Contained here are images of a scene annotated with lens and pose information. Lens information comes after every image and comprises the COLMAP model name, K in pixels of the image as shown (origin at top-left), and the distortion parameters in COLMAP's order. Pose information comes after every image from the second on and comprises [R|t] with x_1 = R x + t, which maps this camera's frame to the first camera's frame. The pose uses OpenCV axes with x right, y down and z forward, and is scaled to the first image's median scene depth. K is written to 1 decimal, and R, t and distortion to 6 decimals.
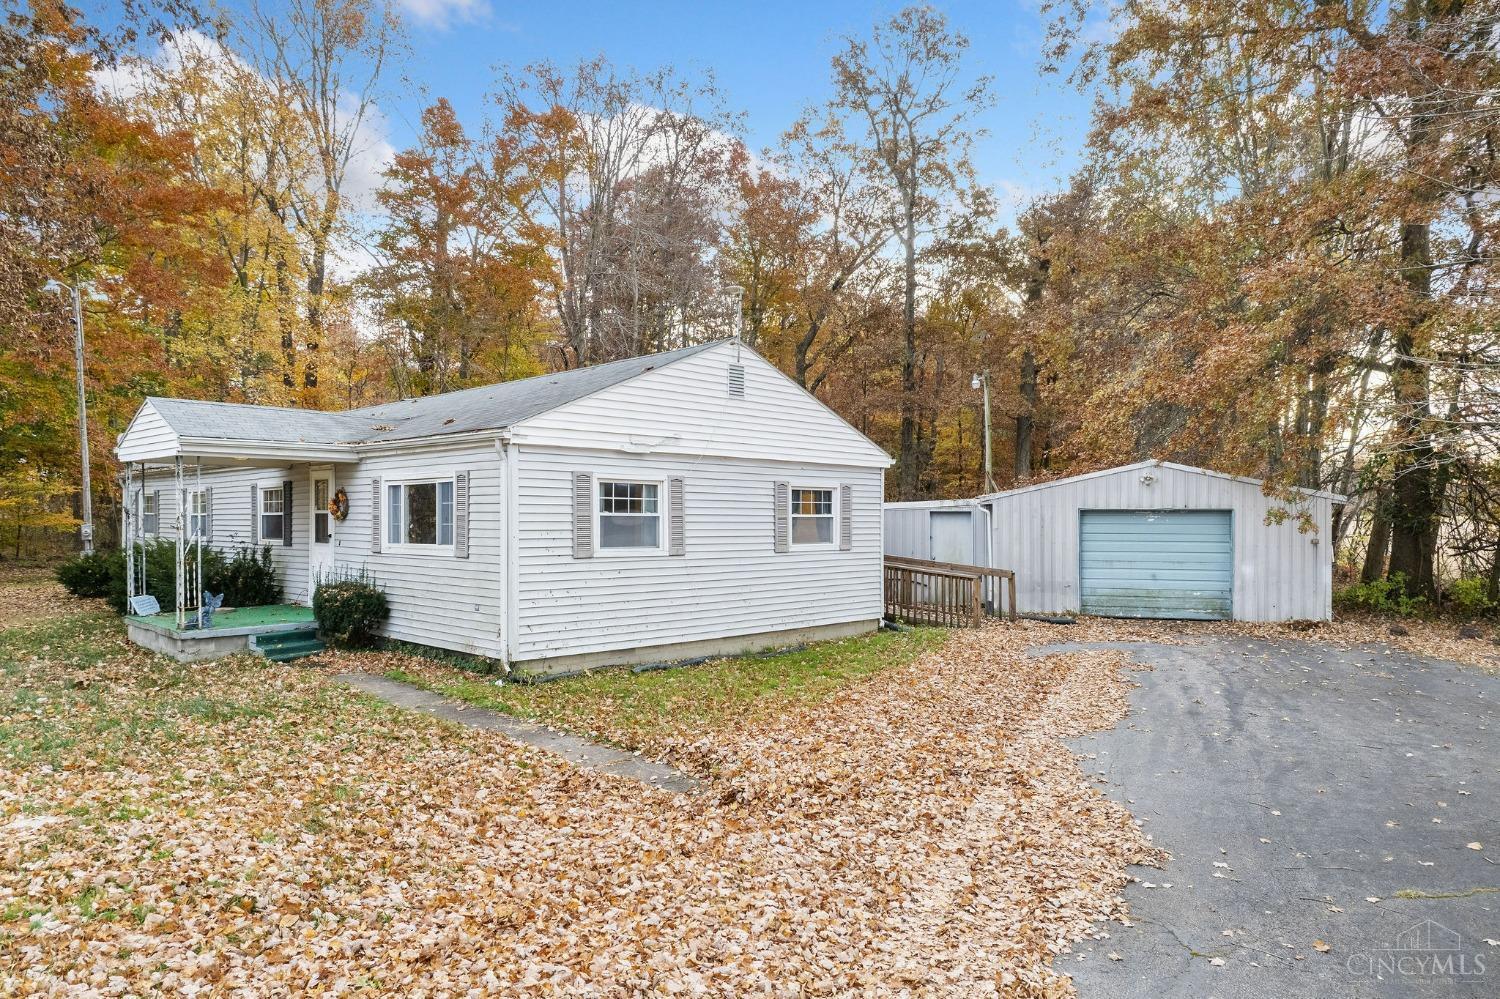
lens RADIAL K [[966.0, 0, 755.6], [0, 966.0, 493.2], [0, 0, 1]] dist [-0.005085, 0.000350]
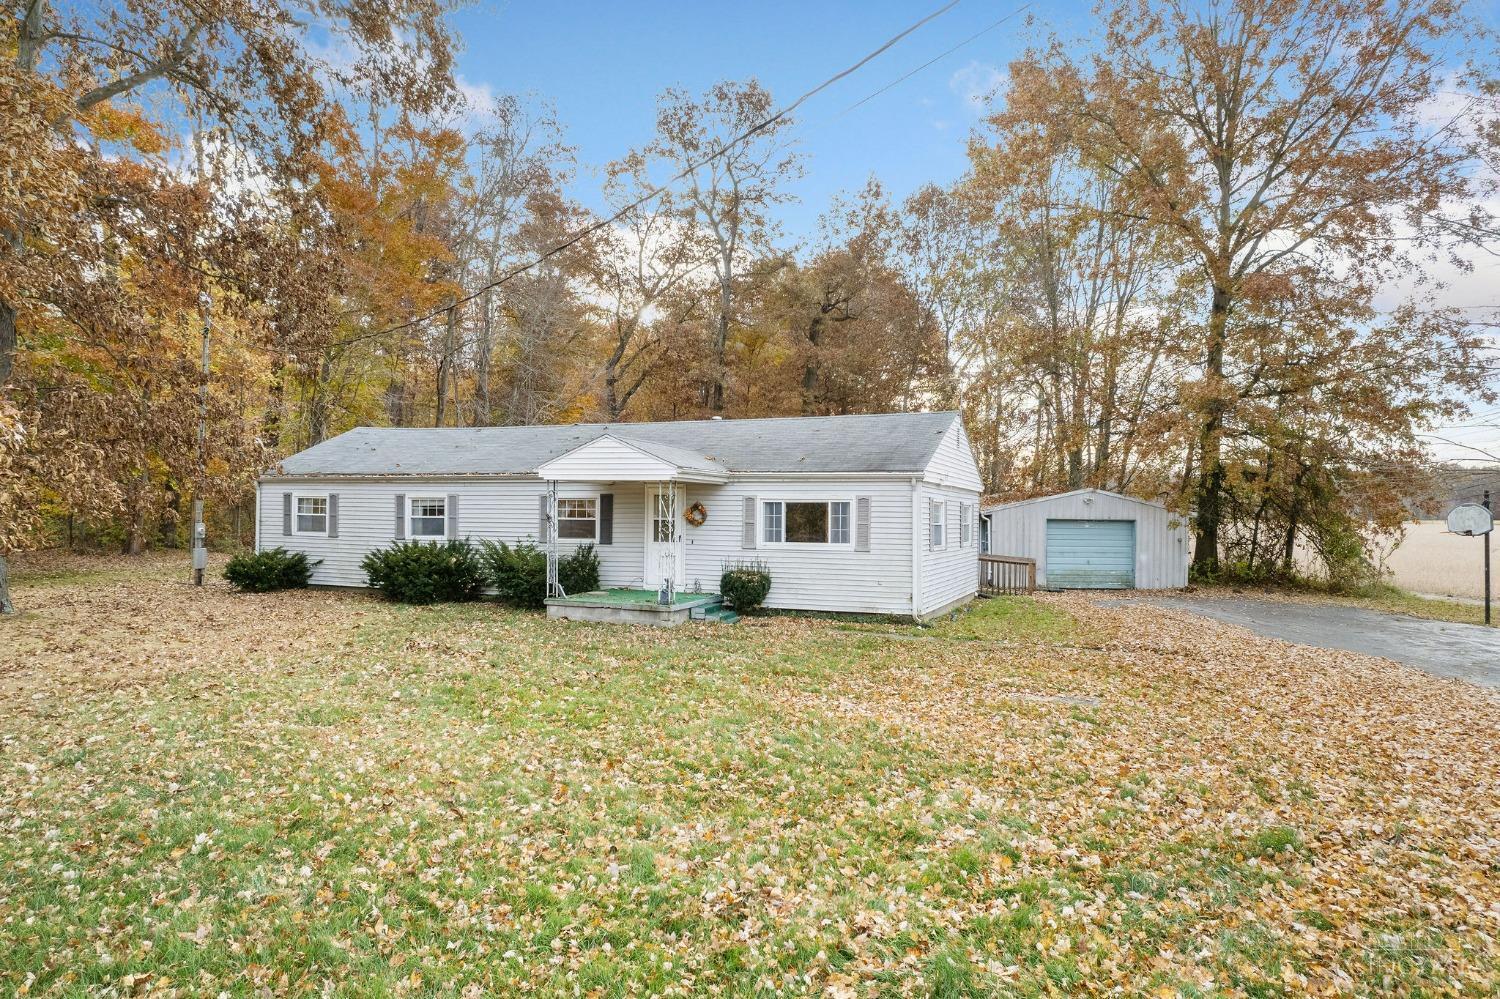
lens RADIAL K [[957.4, 0, 750.0], [0, 957.4, 499.5], [0, 0, 1]] dist [-0.000405, 0.000332]
pose [[0.923387, 0.015680, 0.383550, -0.726016], [-0.020065, 0.999771, 0.007434, -0.016967], [-0.383346, -0.014560, 0.923490, -0.240973]]
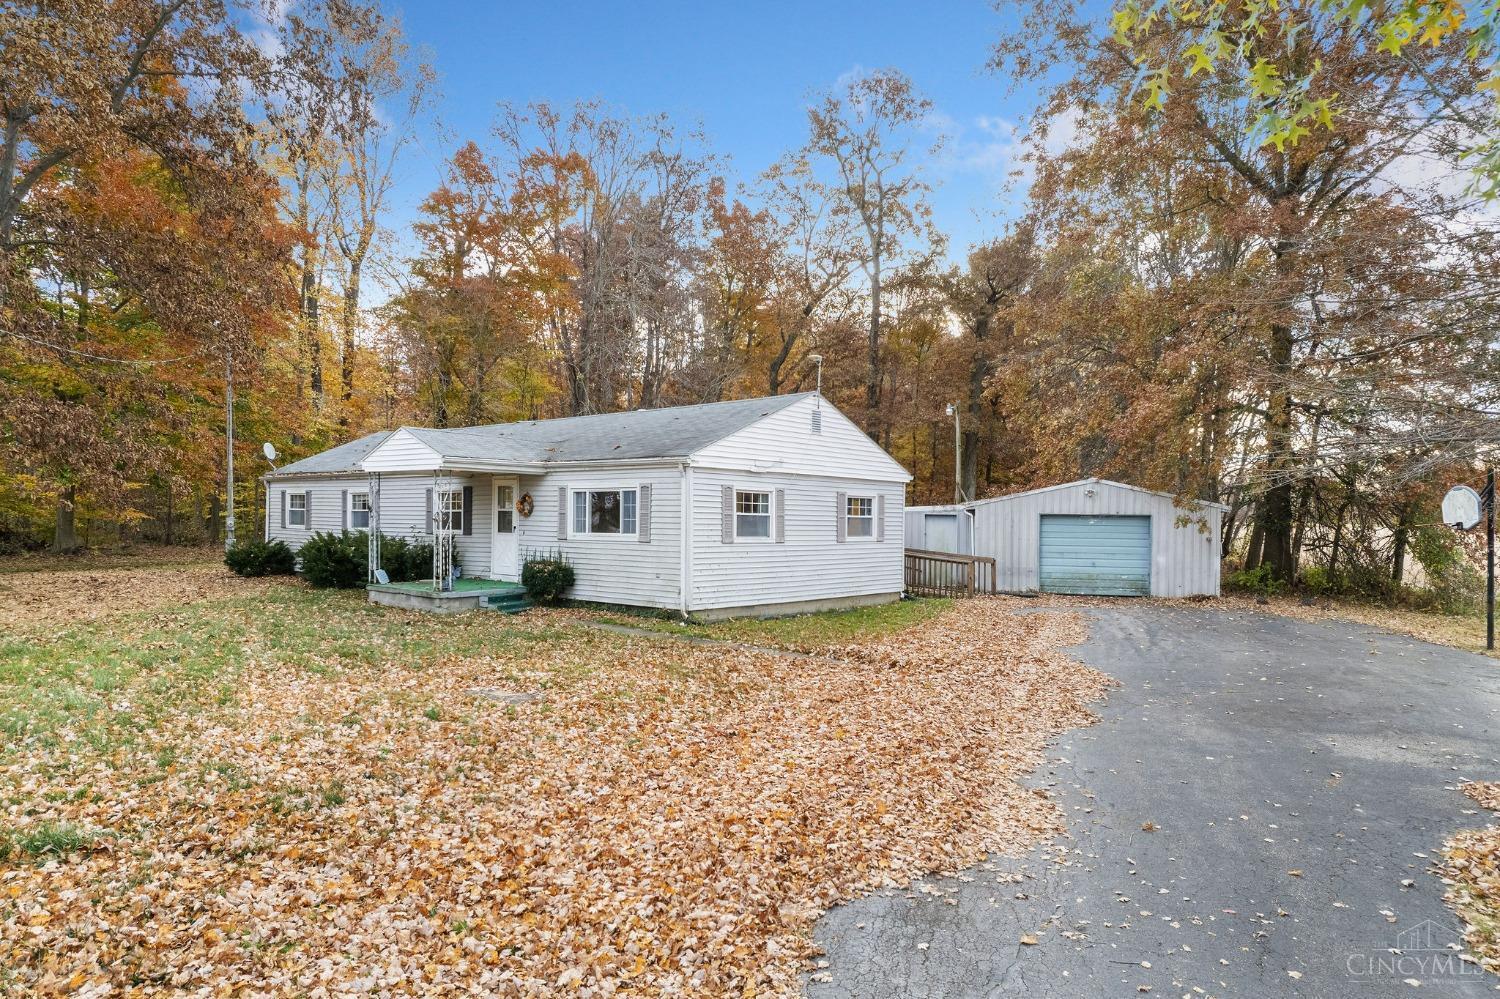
lens RADIAL K [[957.4, 0, 750.0], [0, 957.4, 499.5], [0, 0, 1]] dist [-0.000405, 0.000332]
pose [[0.997824, 0.011863, 0.064865, -0.162829], [-0.012159, 0.999917, 0.004181, -0.004475], [-0.064810, -0.004961, 0.997885, -0.320480]]
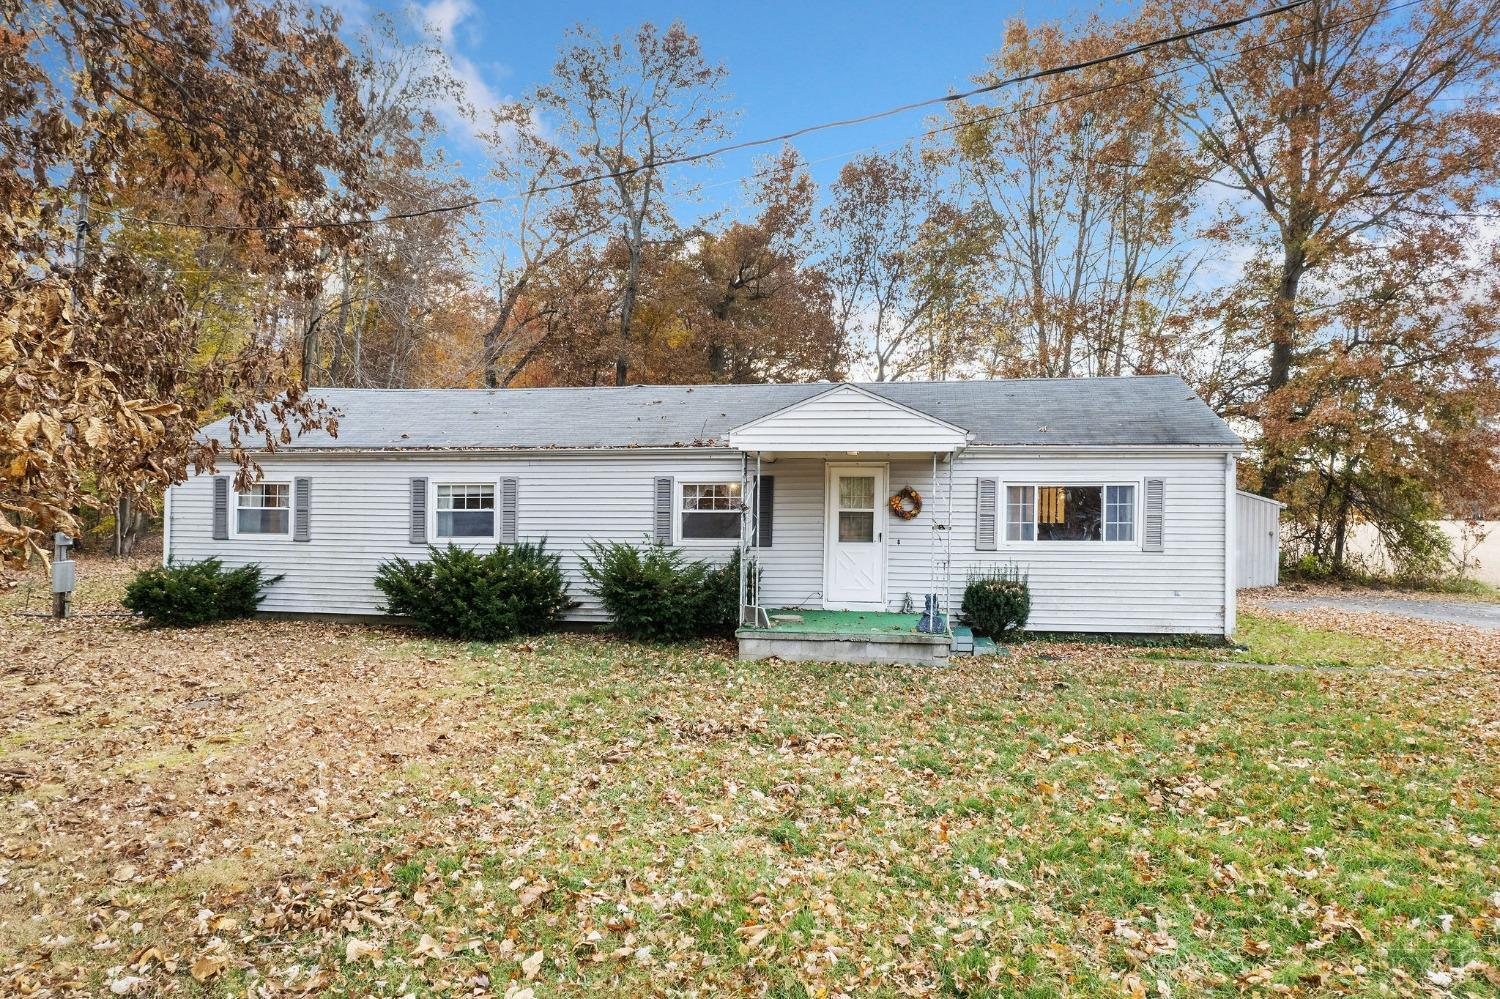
lens RADIAL K [[957.4, 0, 750.0], [0, 957.4, 499.5], [0, 0, 1]] dist [-0.000405, 0.000332]
pose [[0.817097, 0.013804, 0.576334, -0.927510], [-0.019145, 0.999812, 0.003195, 0.006621], [-0.576182, -0.013645, 0.817208, 0.234777]]
